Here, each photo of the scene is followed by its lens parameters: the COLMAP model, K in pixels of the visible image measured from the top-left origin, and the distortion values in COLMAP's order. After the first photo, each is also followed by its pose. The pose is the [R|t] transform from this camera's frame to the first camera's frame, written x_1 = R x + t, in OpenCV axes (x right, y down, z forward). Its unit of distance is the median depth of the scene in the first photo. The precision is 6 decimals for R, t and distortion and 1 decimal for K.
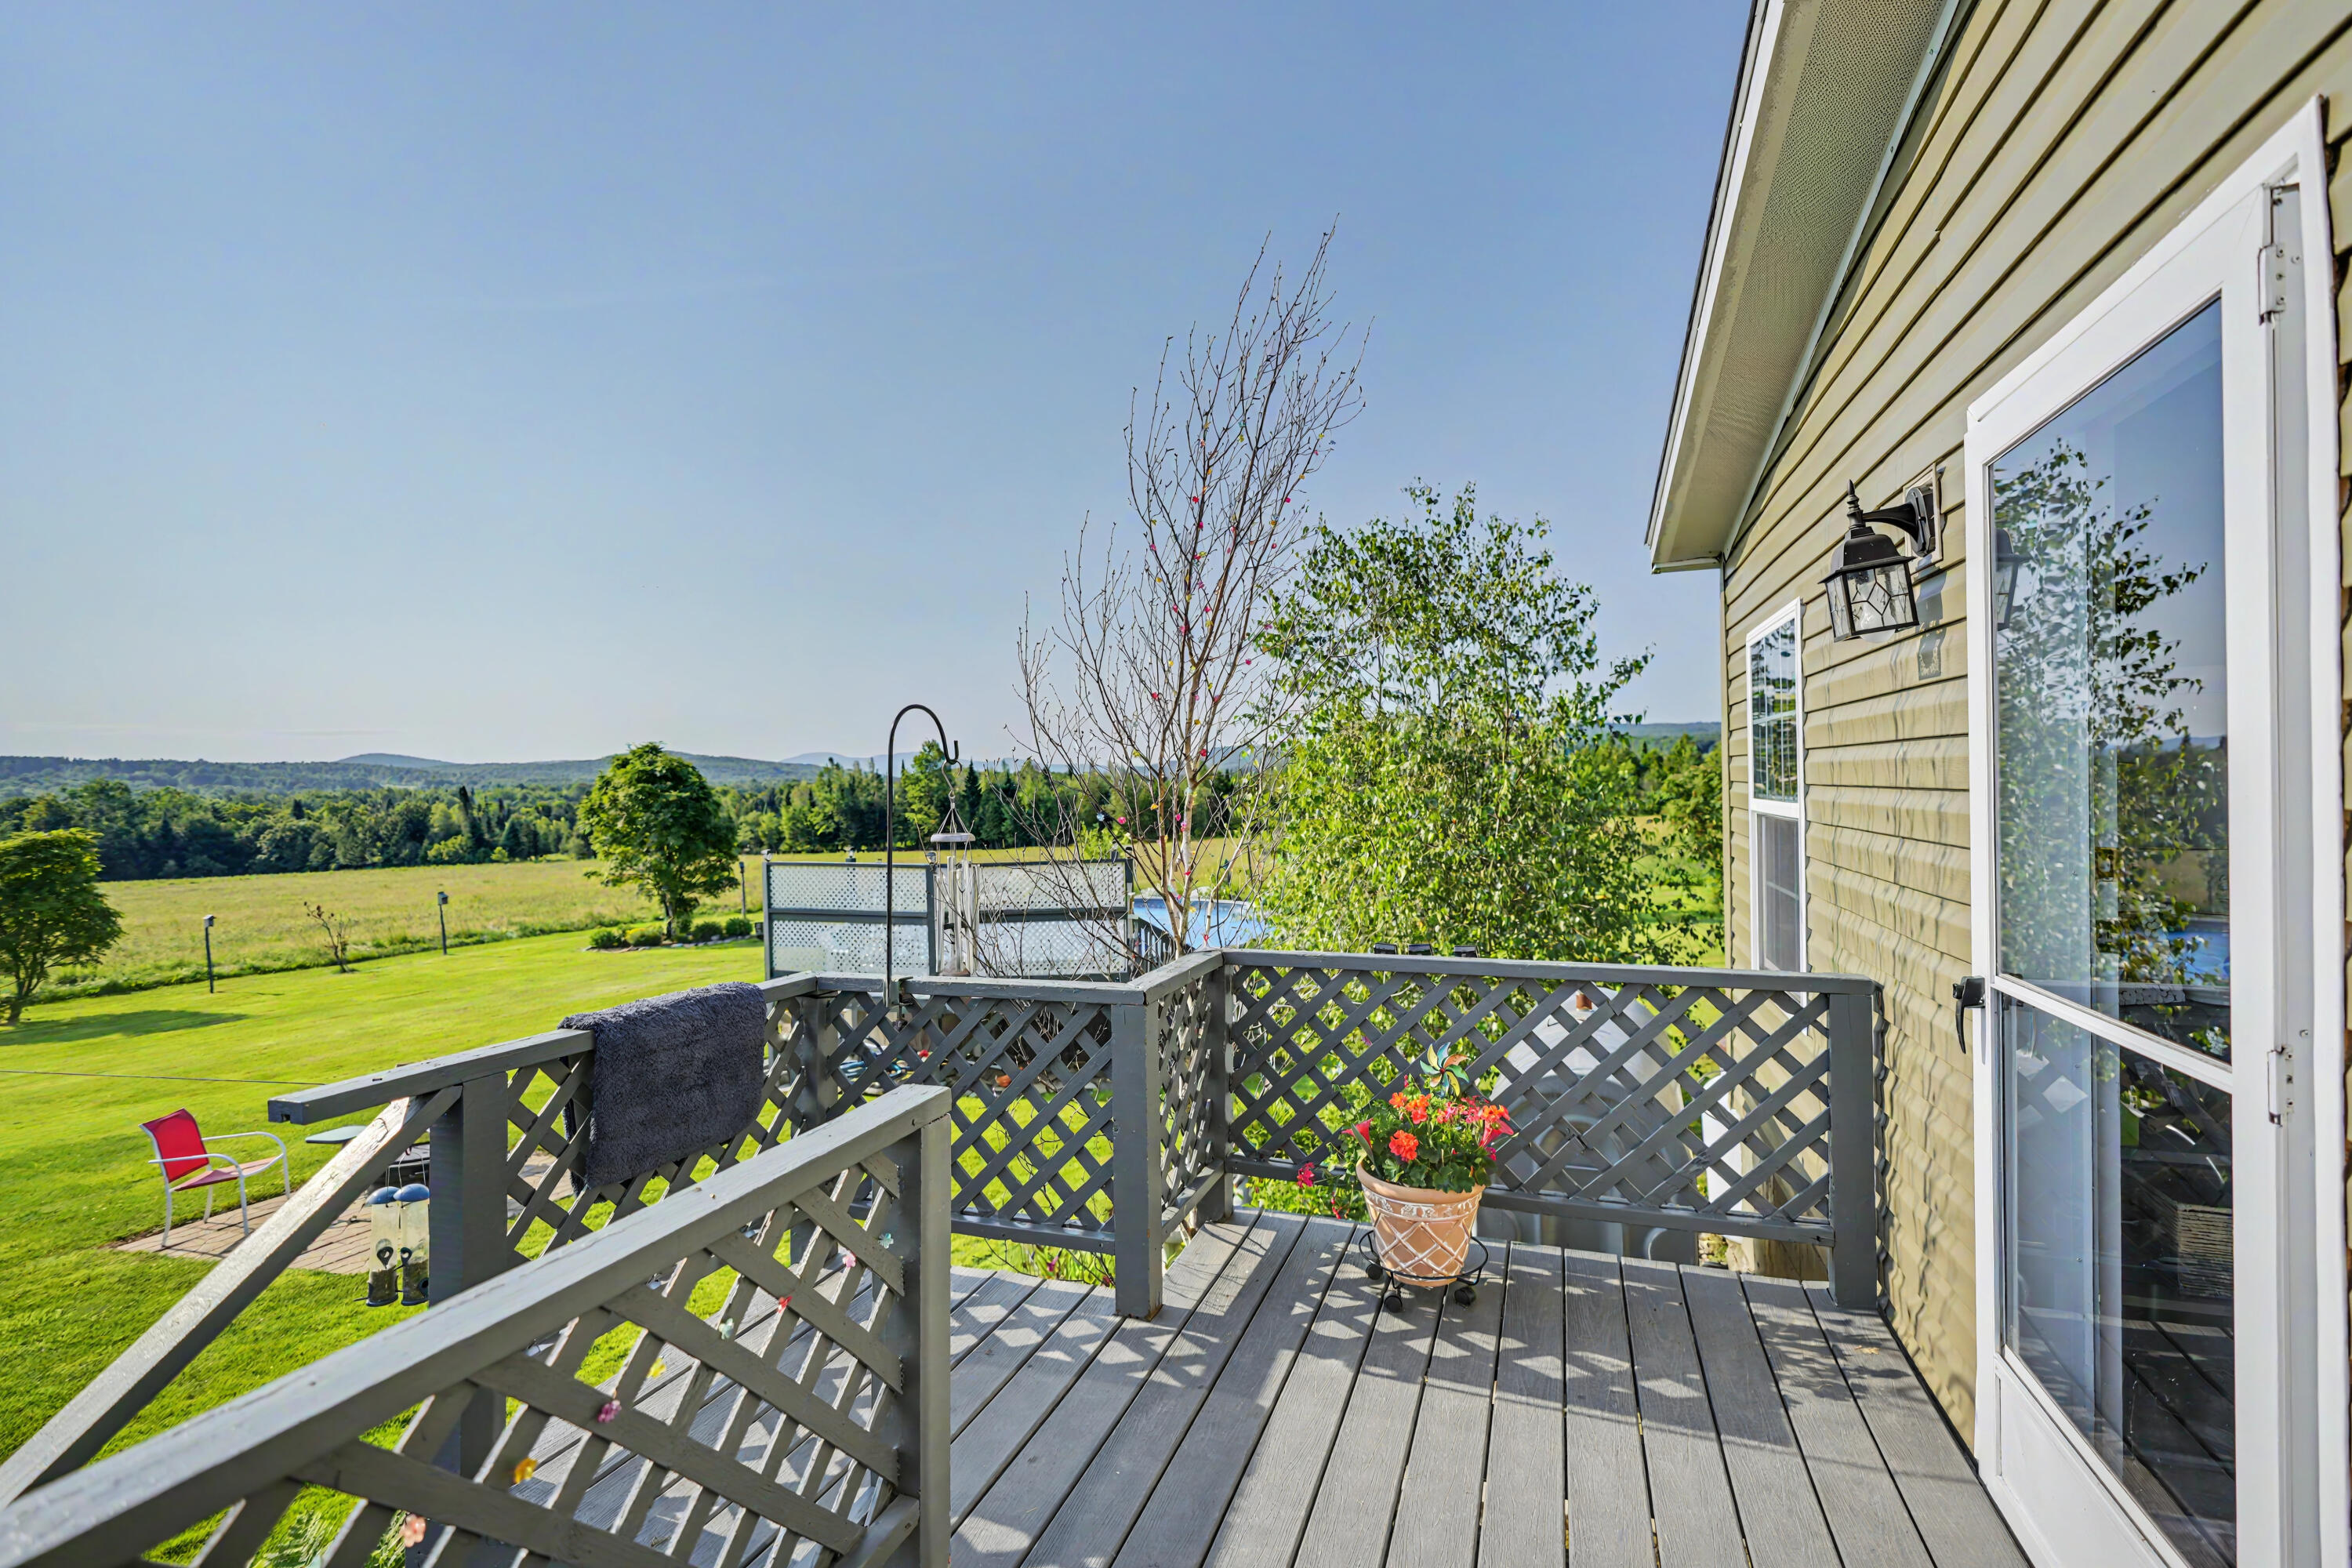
lens RADIAL K [[1057.1, 0, 1167.9], [0, 1057.1, 770.0], [0, 0, 1]] dist [-0.005531, 0.000310]
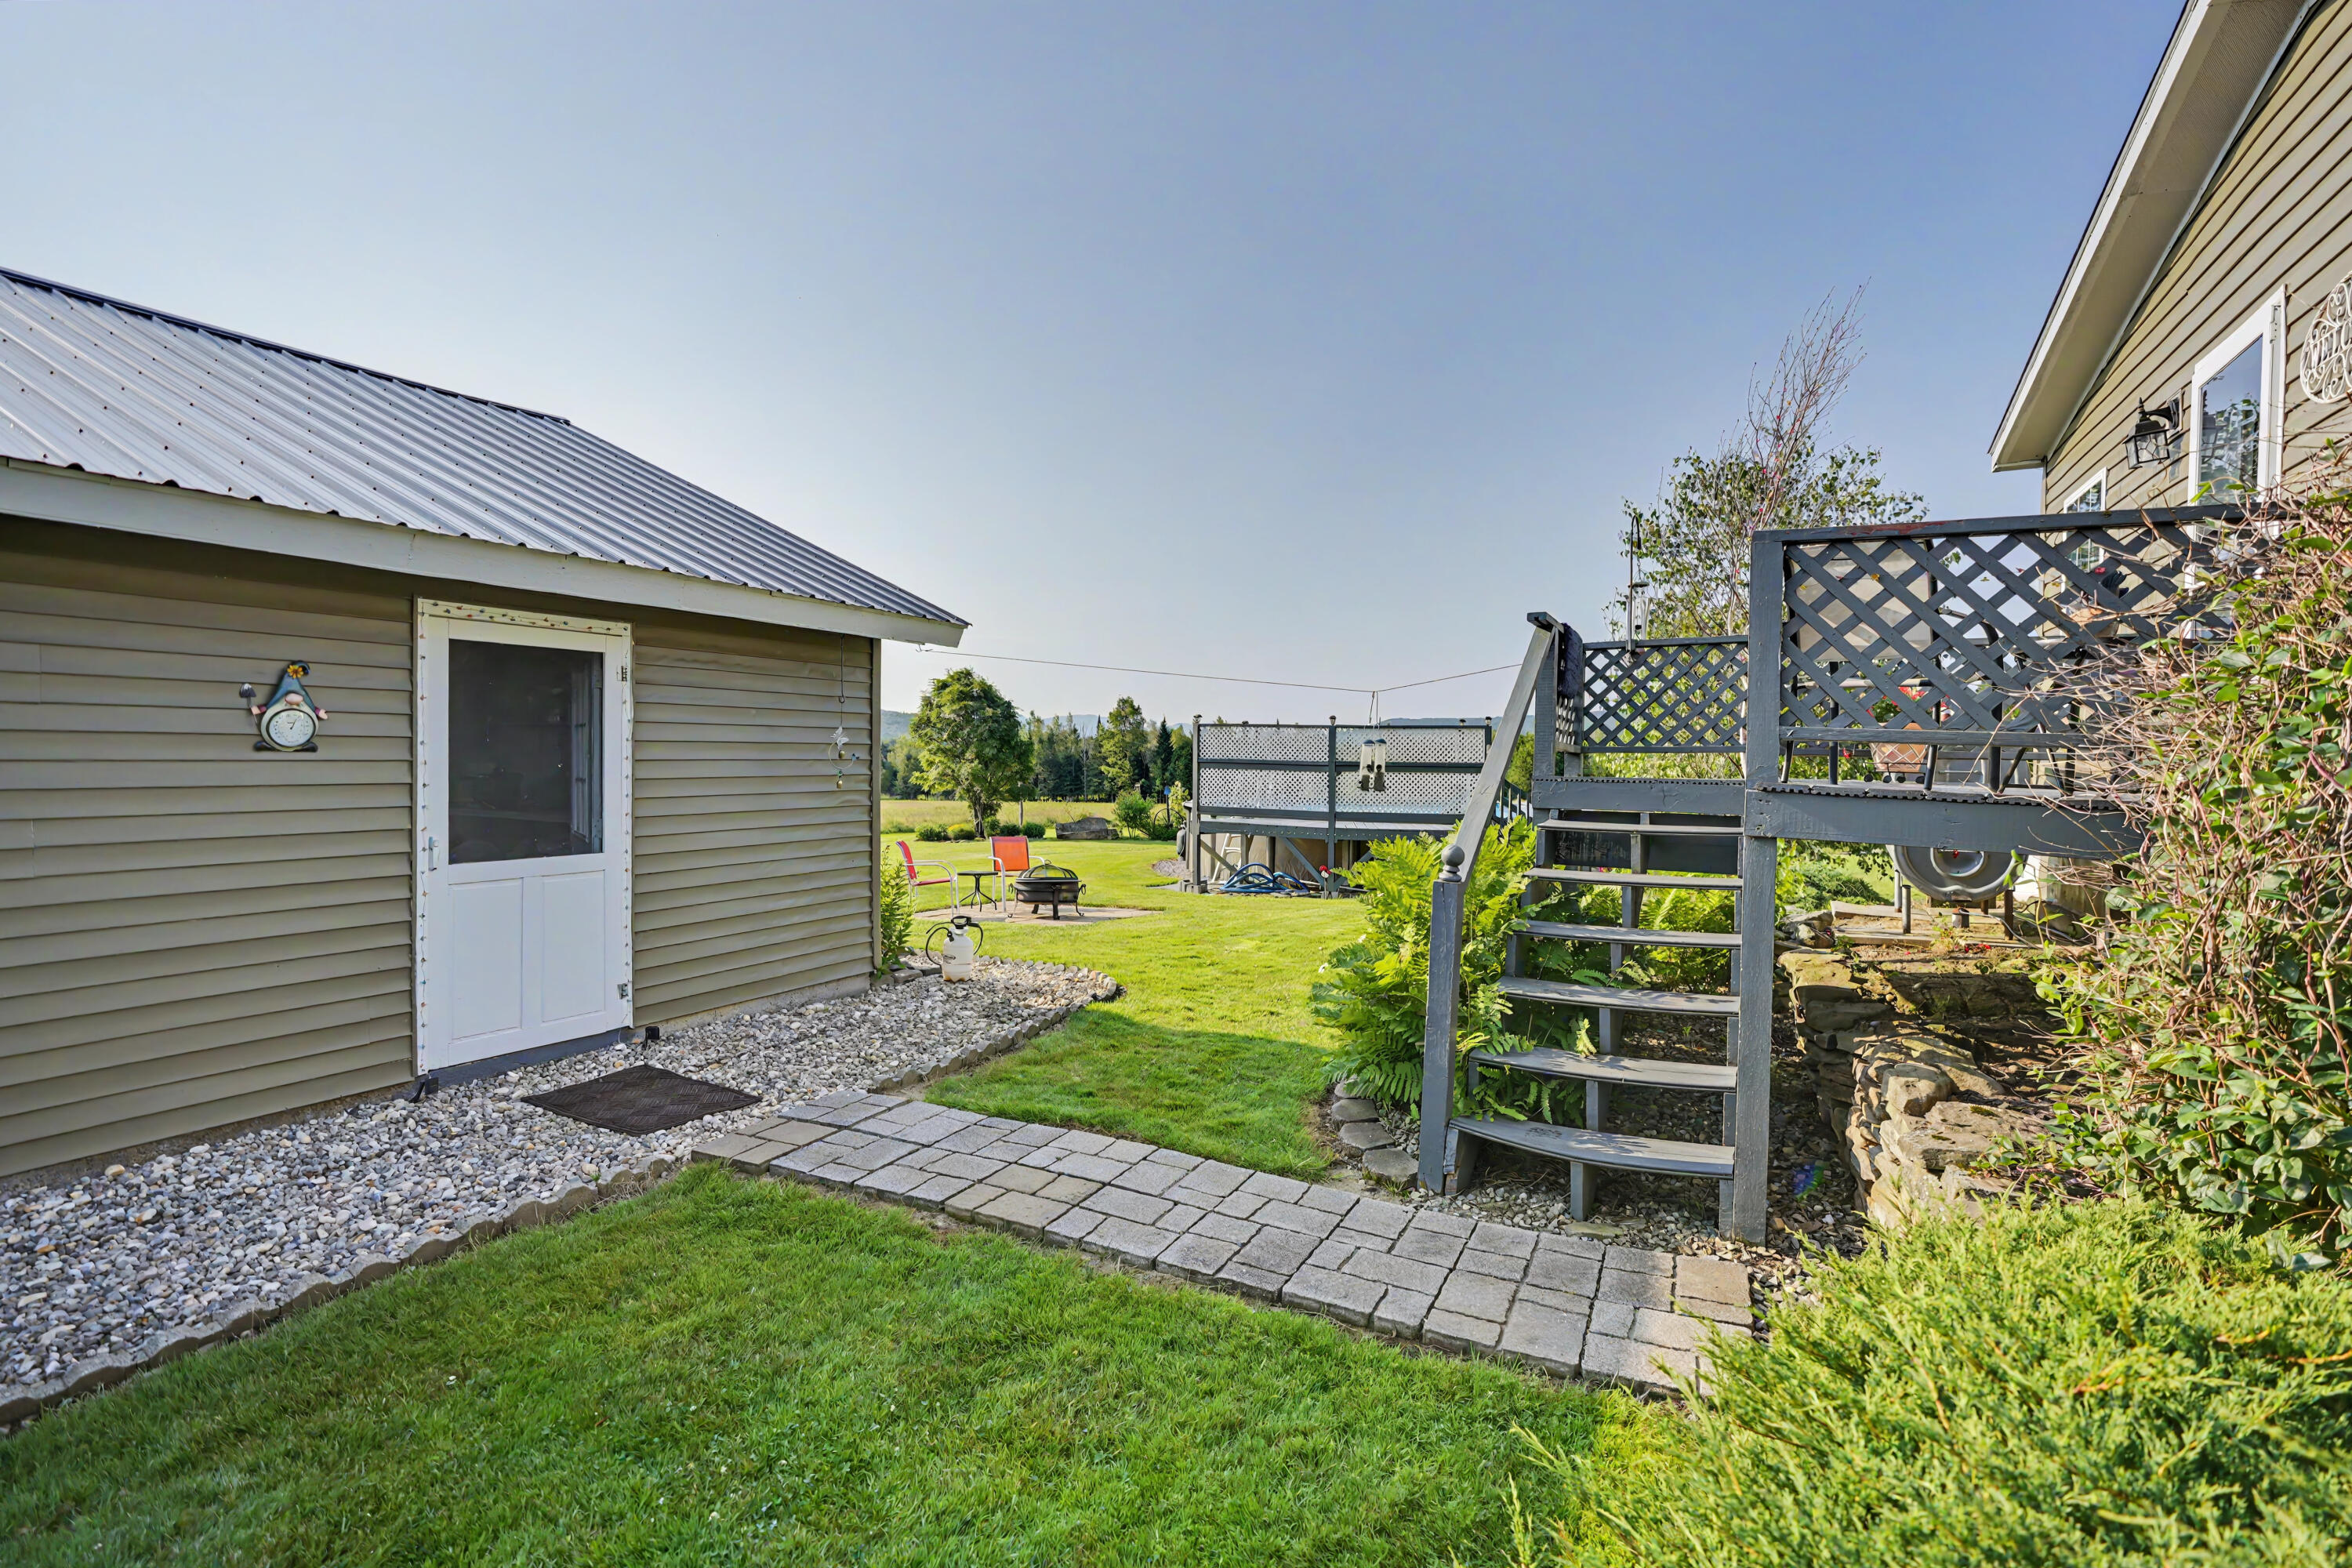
lens RADIAL K [[1057.1, 0, 1167.9], [0, 1057.1, 770.0], [0, 0, 1]] dist [-0.005531, 0.000310]
pose [[0.986152, 0.039479, -0.161075, -0.082619], [-0.034496, 0.998839, 0.033619, 0.042098], [0.162216, -0.027597, 0.986369, -0.128923]]
